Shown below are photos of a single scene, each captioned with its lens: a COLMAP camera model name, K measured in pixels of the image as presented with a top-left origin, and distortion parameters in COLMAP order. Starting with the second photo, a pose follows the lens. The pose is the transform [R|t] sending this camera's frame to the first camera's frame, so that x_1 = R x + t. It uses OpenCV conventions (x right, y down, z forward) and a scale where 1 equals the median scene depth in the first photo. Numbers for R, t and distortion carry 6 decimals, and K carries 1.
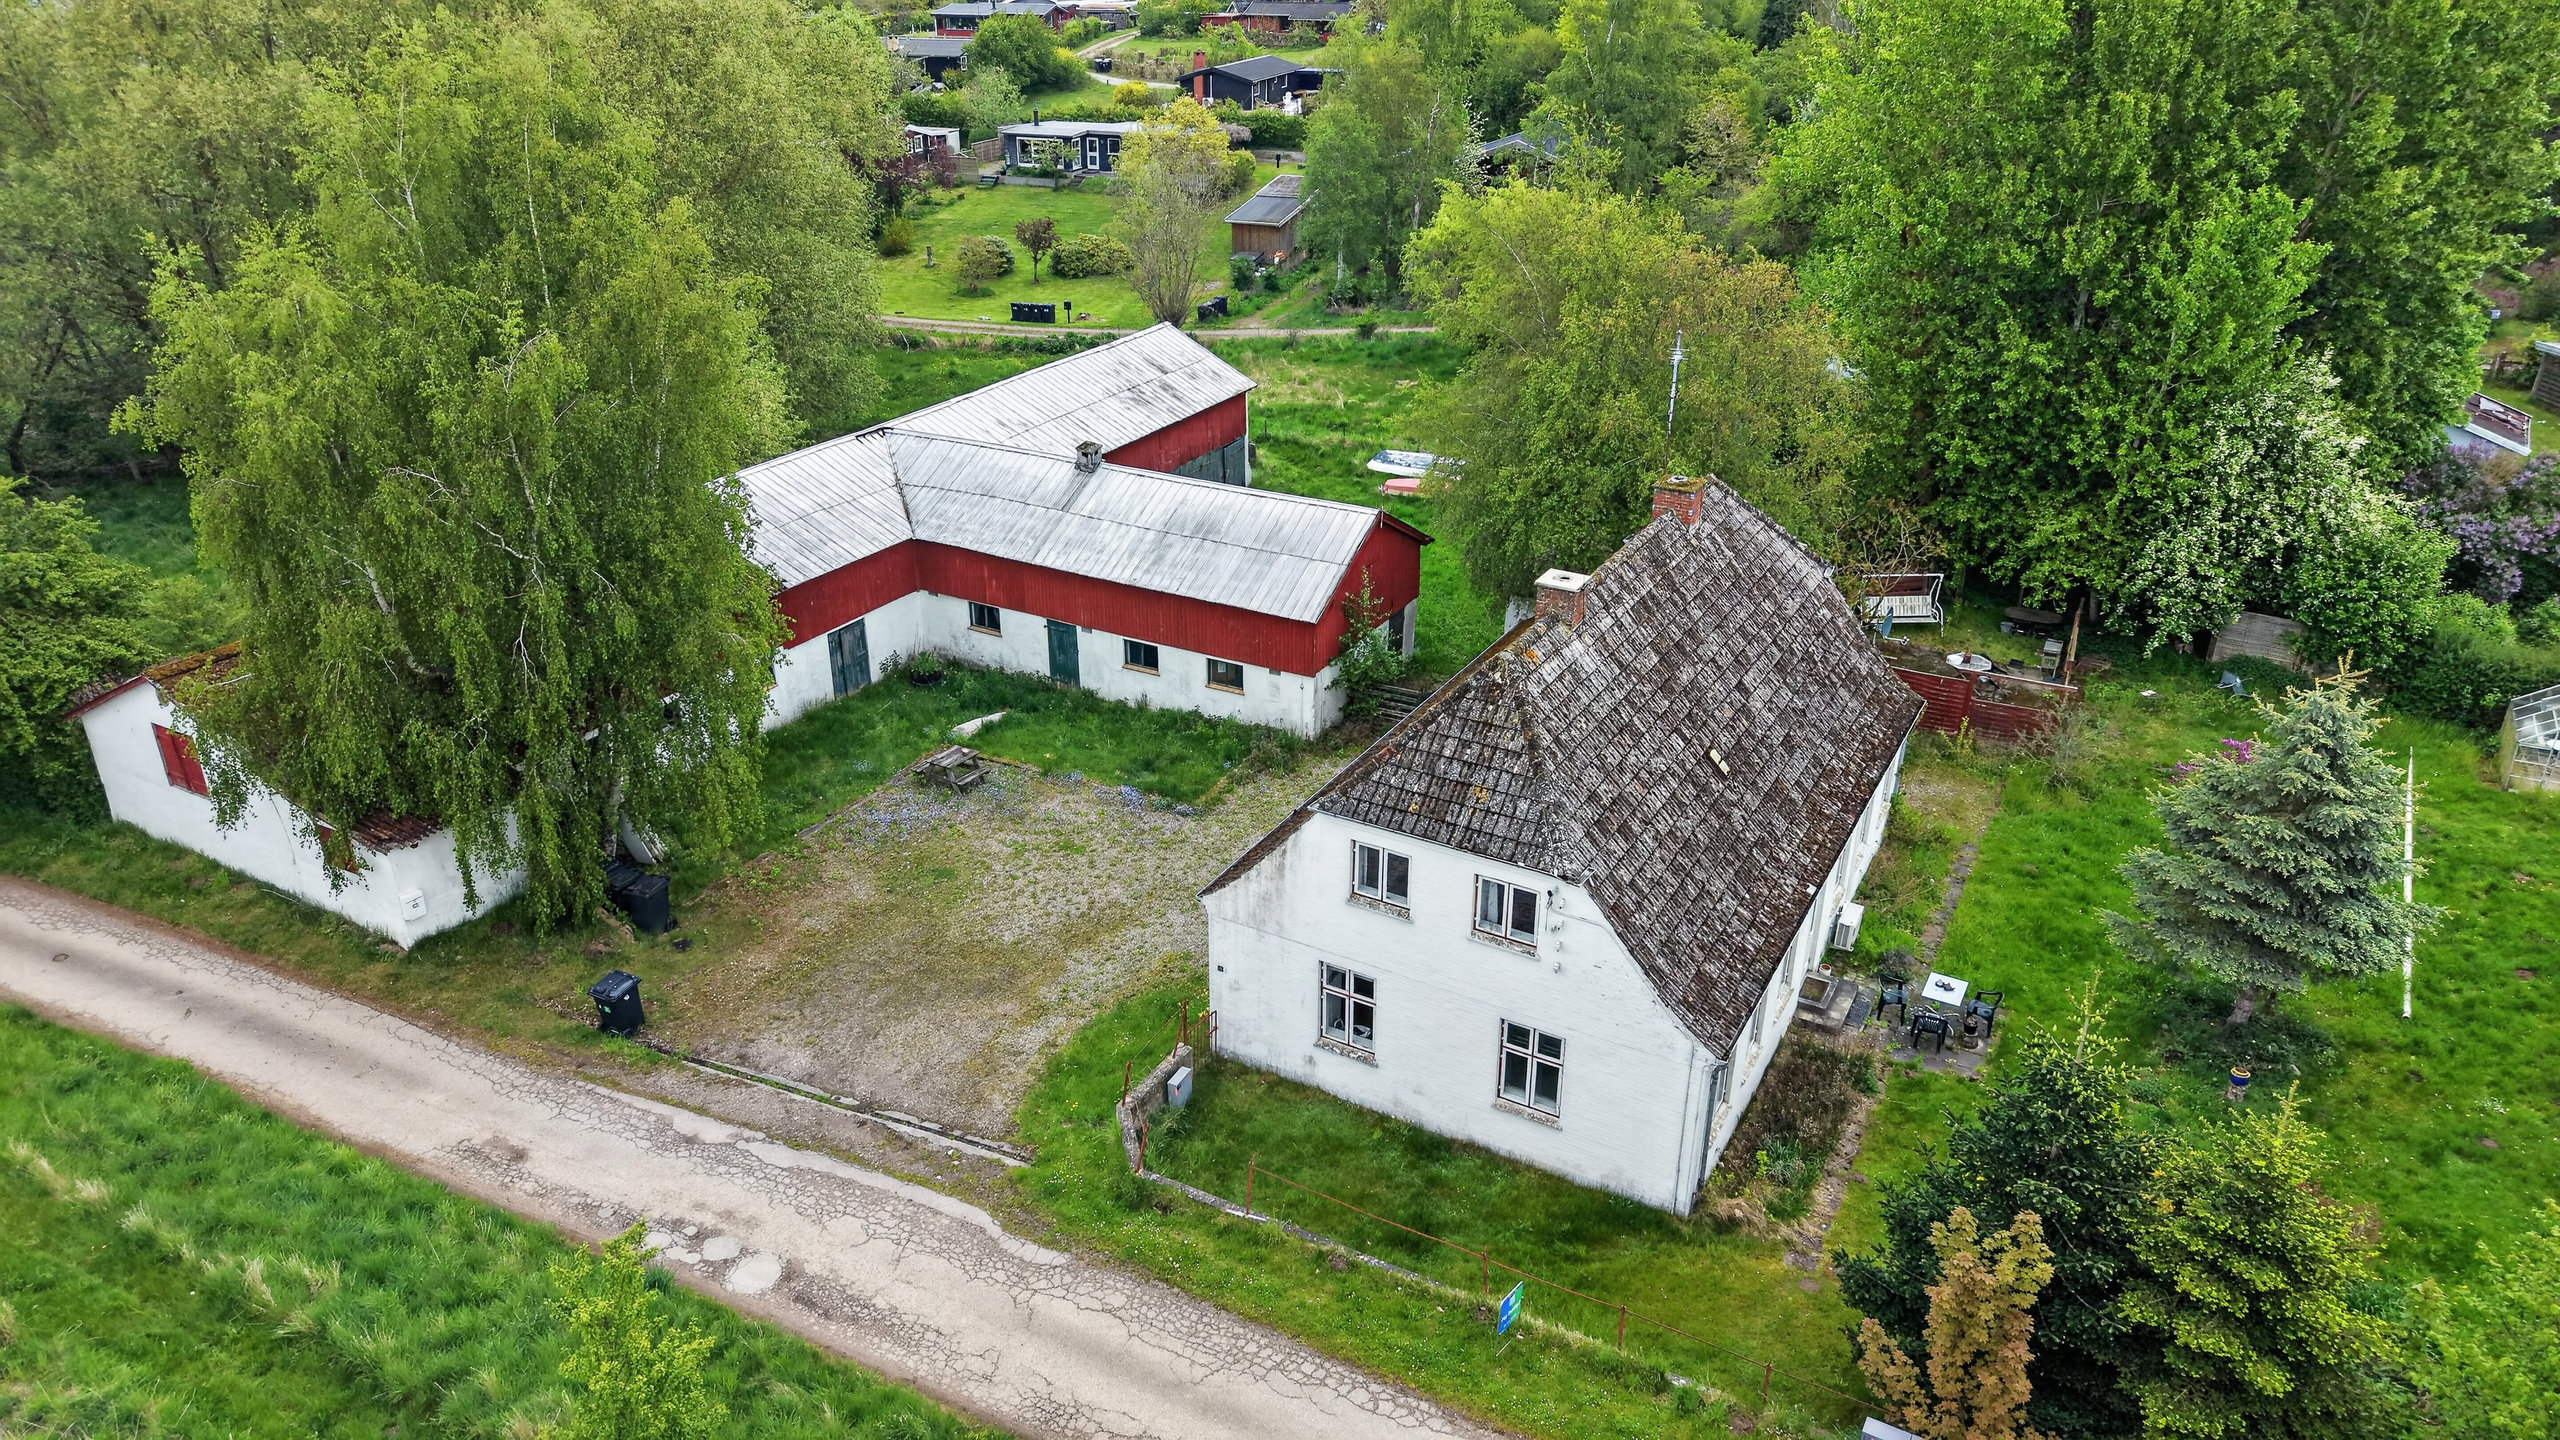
lens RADIAL K [[1709.7, 0, 1280.1], [0, 1709.7, 748.3], [0, 0, 1]] dist [0.068702, -0.101451]
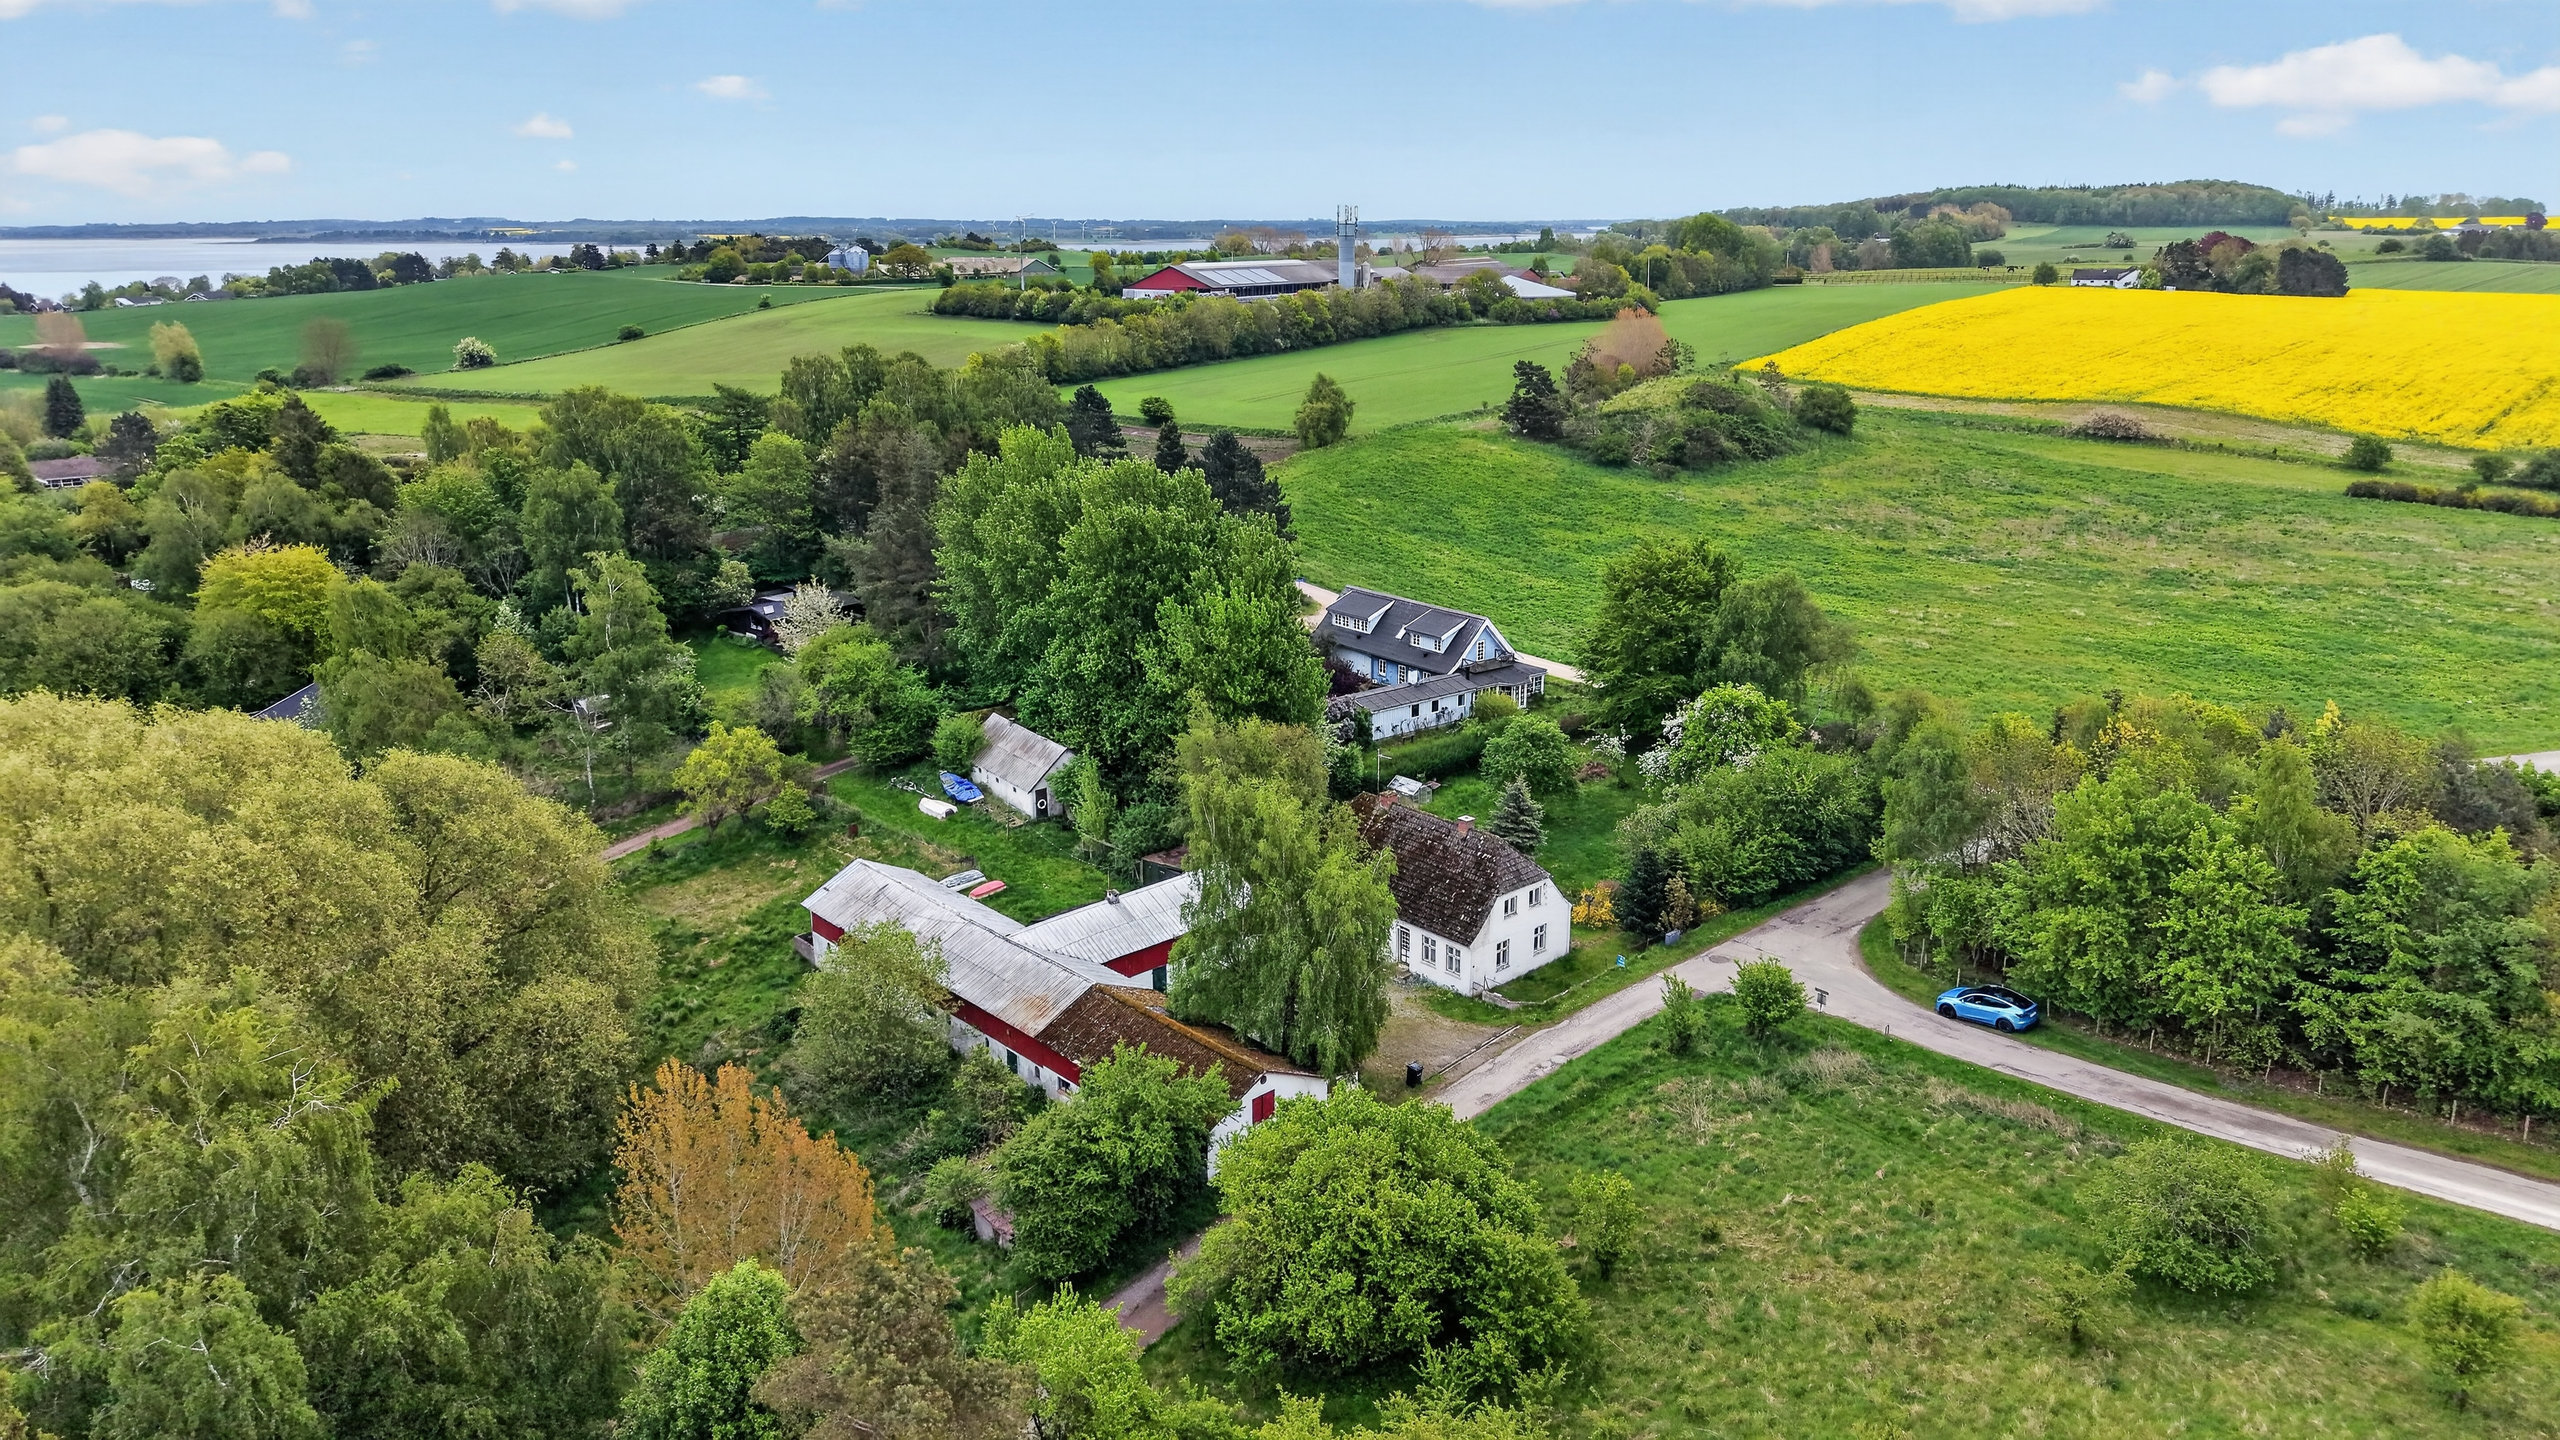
lens RADIAL K [[1748.3, 0, 1280.0], [0, 1748.3, 720.0], [0, 0, 1]] dist [0.078434, -0.091911]
pose [[0.285205, -0.268709, 0.920029, -2.183675], [0.413773, 0.900360, 0.134697, -0.633102], [-0.864552, 0.342267, 0.367972, -0.035783]]
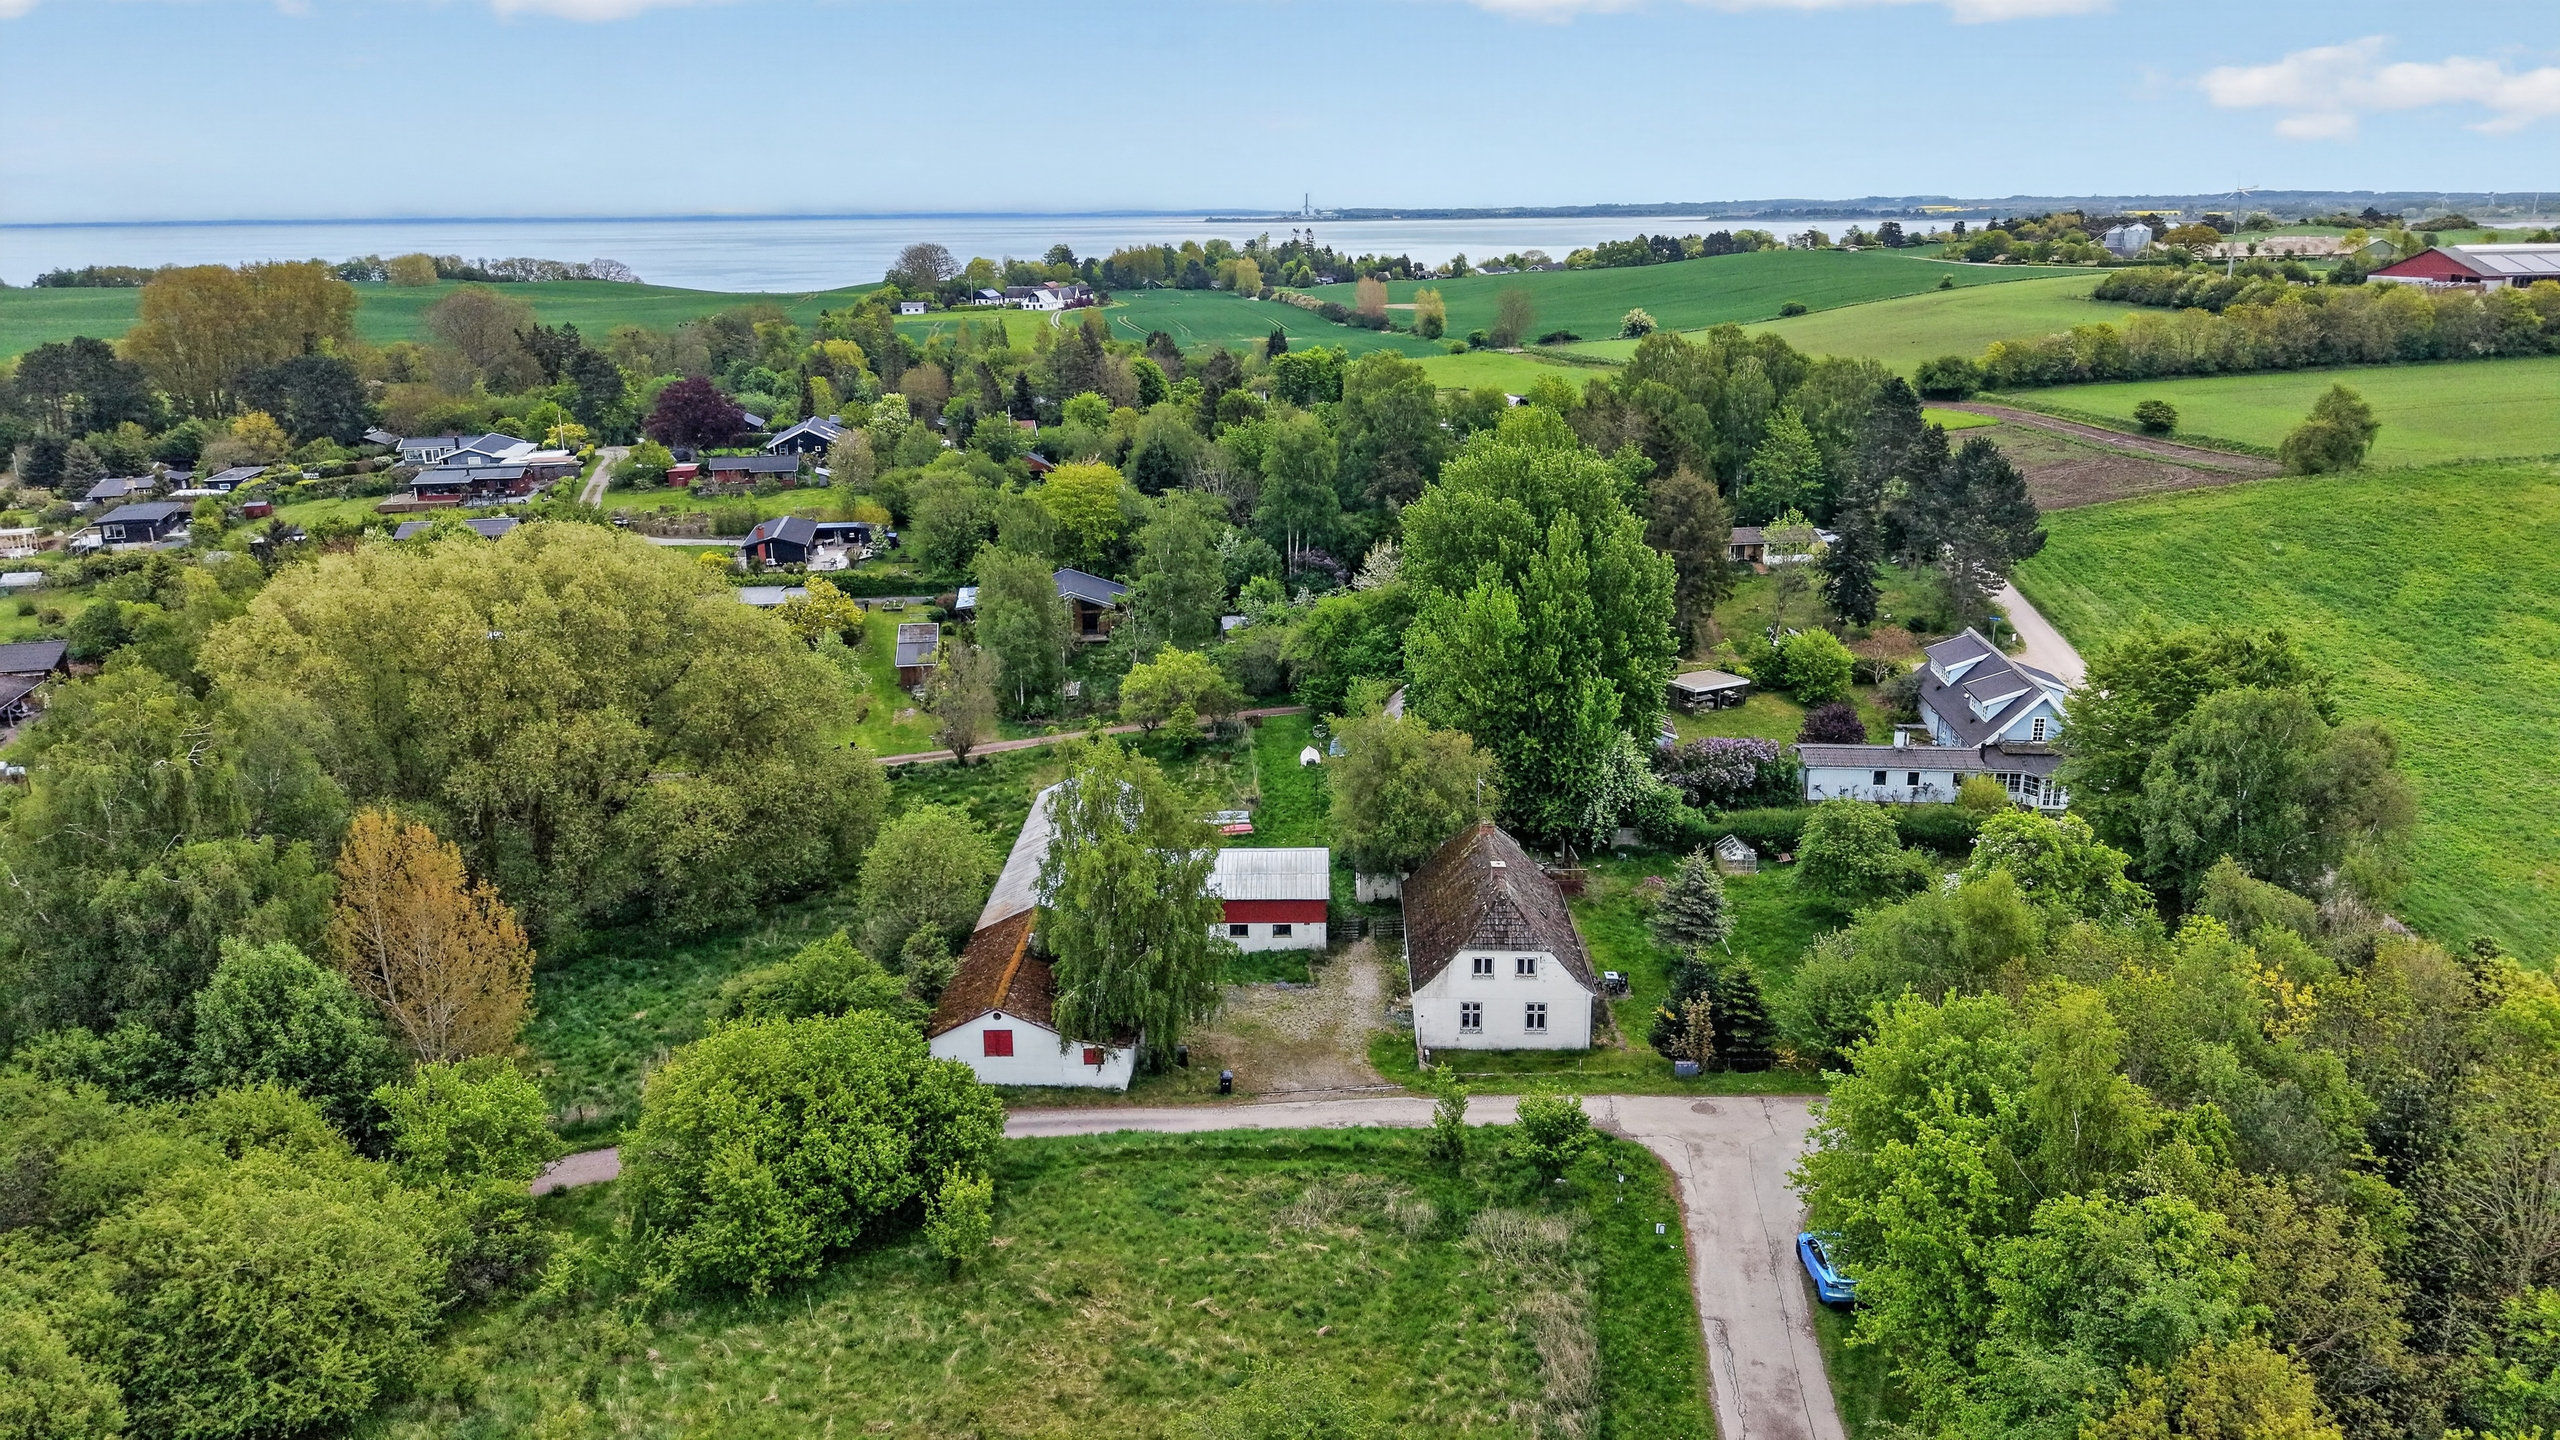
lens RADIAL K [[1796.7, 0, 1254.8], [0, 1796.7, 717.1], [0, 0, 1]] dist [-0.004576, -0.000316]
pose [[0.881078, -0.143870, 0.450558, -1.137973], [0.215758, 0.969980, -0.112193, -0.059243], [-0.420891, 0.196062, 0.885669, -1.204455]]
